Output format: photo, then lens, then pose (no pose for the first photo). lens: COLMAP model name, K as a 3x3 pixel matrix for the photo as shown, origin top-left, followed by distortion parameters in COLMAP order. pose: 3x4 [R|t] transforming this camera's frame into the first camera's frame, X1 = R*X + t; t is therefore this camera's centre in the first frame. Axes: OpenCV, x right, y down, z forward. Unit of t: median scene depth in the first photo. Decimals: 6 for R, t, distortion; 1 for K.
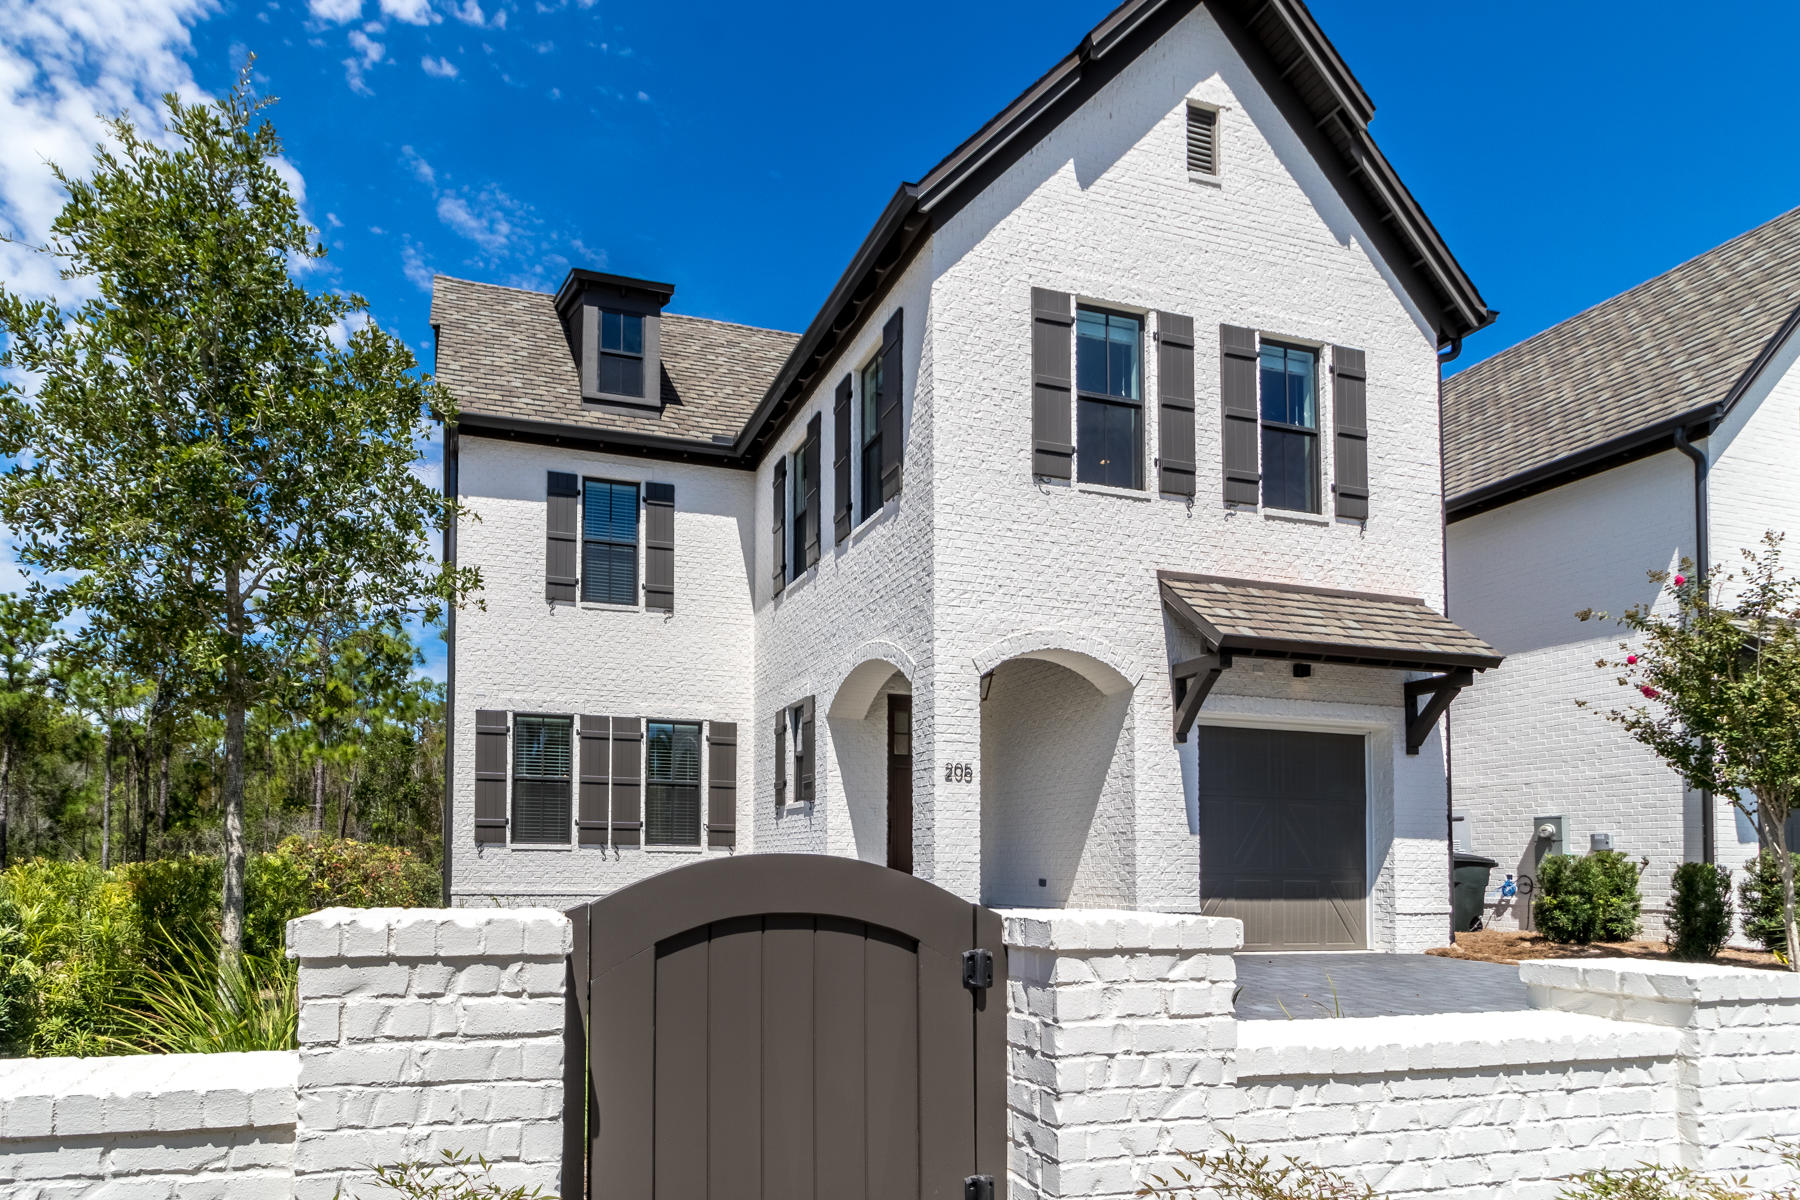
lens RADIAL K [[1035.9, 0, 899.4], [0, 1035.9, 529.3], [0, 0, 1]] dist [-0.000511, -0.000284]
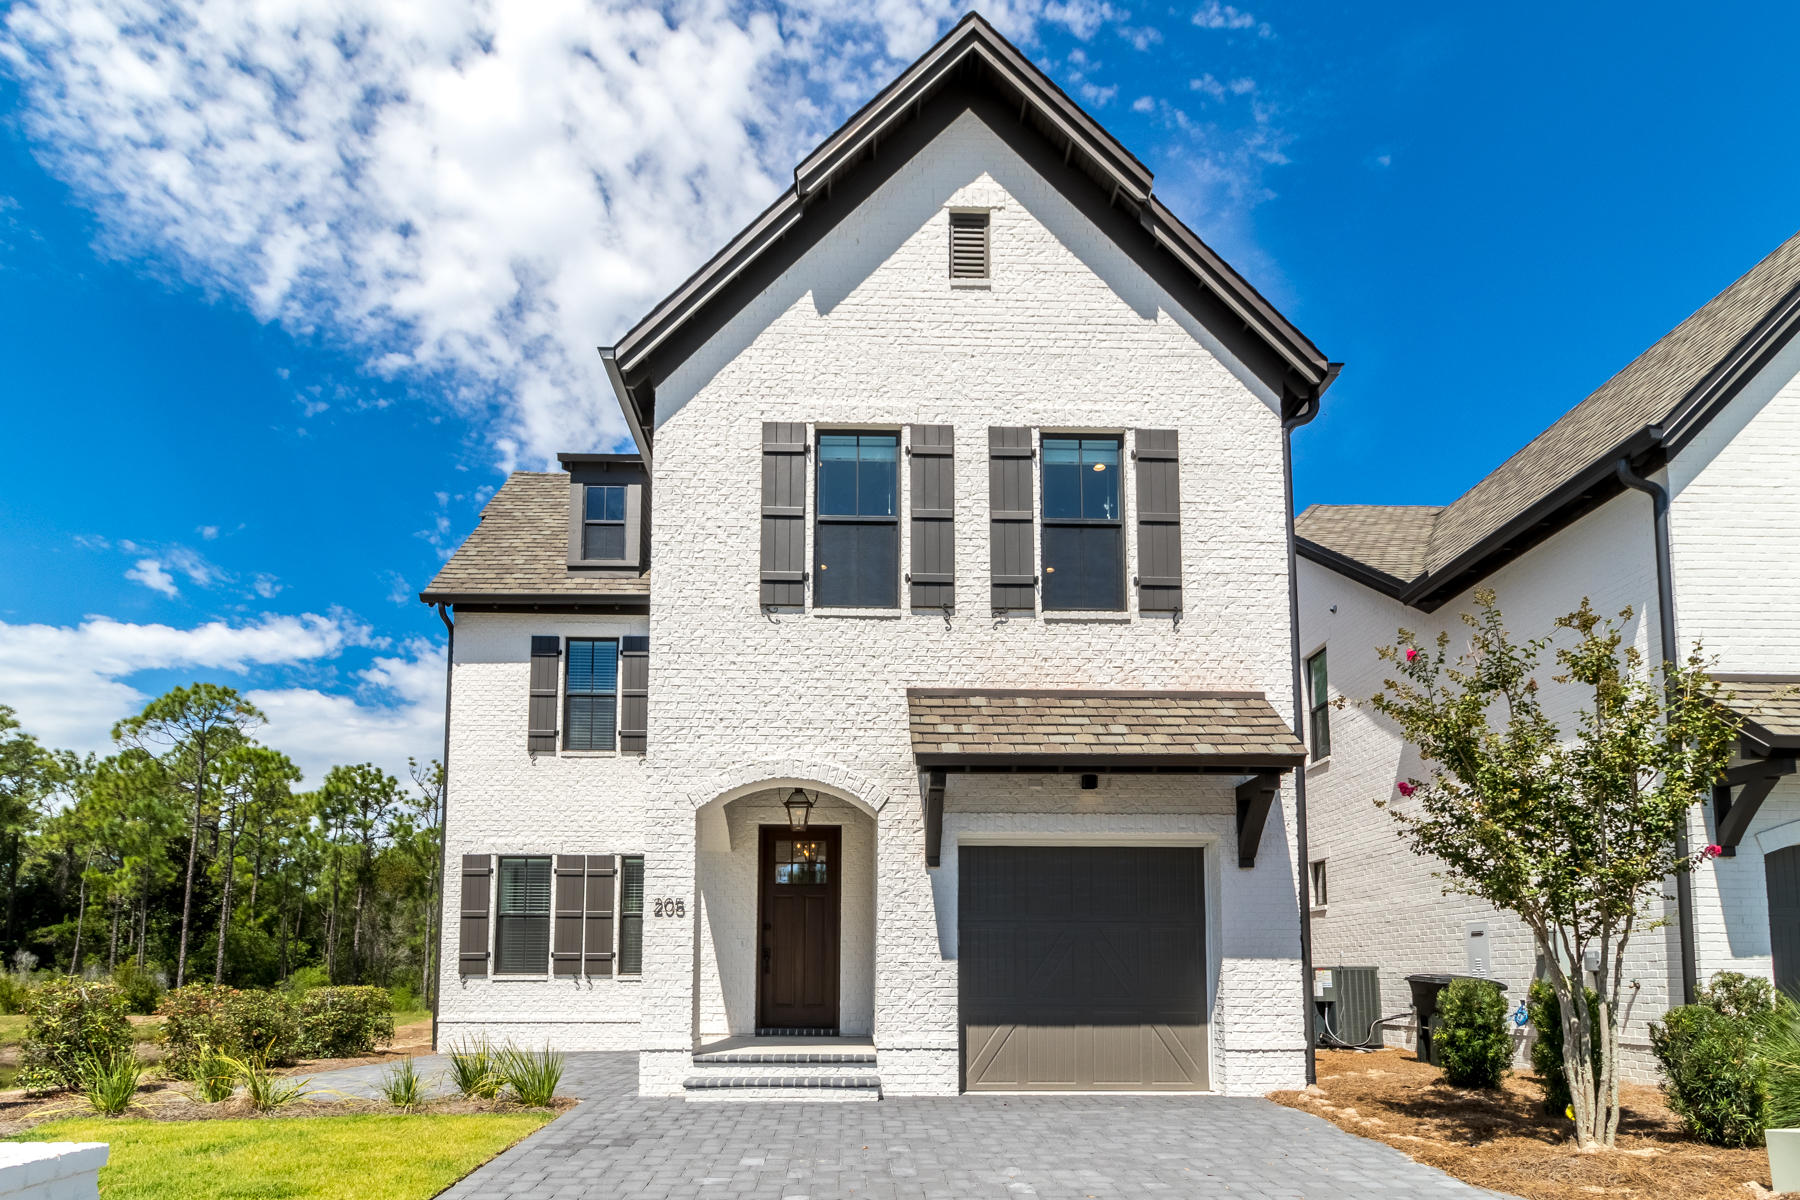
lens RADIAL K [[992.9, 0, 842.4], [0, 992.9, 606.0], [0, 0, 1]] dist [0.000151, 0.000211]
pose [[0.961251, -0.105193, -0.254817, 0.288174], [0.092611, 0.993837, -0.060916, 0.008851], [0.259654, 0.034957, 0.965069, 0.052593]]
